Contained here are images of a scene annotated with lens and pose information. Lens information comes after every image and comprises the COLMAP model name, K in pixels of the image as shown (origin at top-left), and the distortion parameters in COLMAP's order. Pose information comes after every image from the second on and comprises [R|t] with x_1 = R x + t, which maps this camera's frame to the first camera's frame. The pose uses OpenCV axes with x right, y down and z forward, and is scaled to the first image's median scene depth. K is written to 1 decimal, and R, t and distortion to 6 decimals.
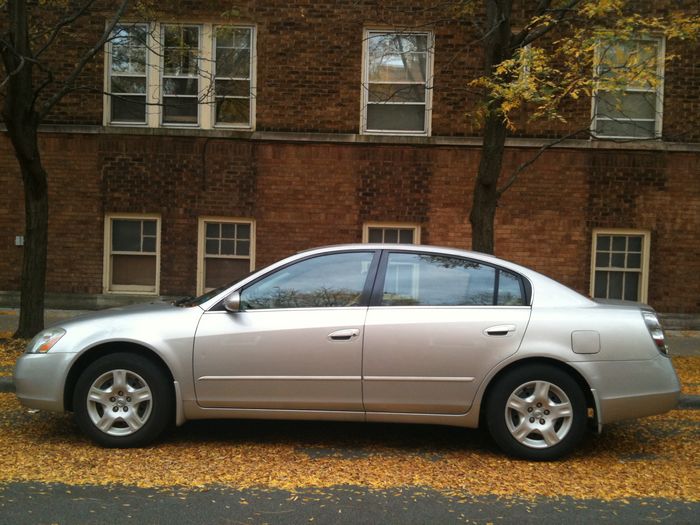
lens RADIAL K [[749.2, 0, 350.5], [0, 749.2, 262.0], [0, 0, 1]] dist [-0.018624, 0.000000]
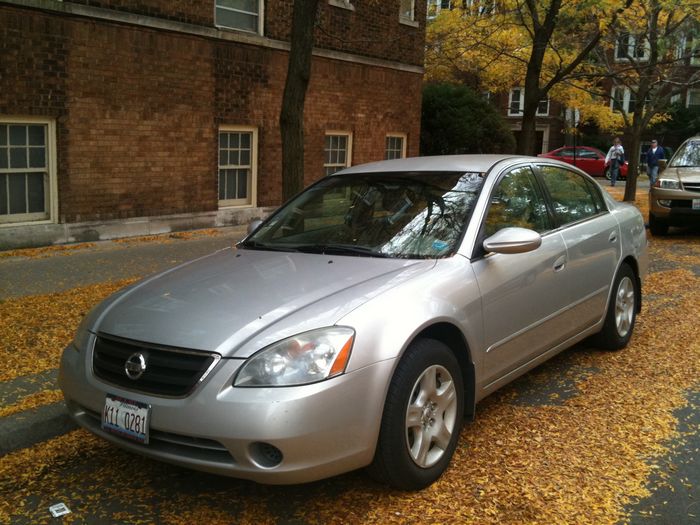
lens RADIAL K [[749.2, 0, 350.1], [0, 749.2, 264.6], [0, 0, 1]] dist [-0.018624, 0.000000]
pose [[0.566095, -0.146264, 0.811260, -0.383061], [0.020423, 0.986319, 0.163575, -0.021953], [-0.824087, -0.076031, 0.561338, 0.313401]]
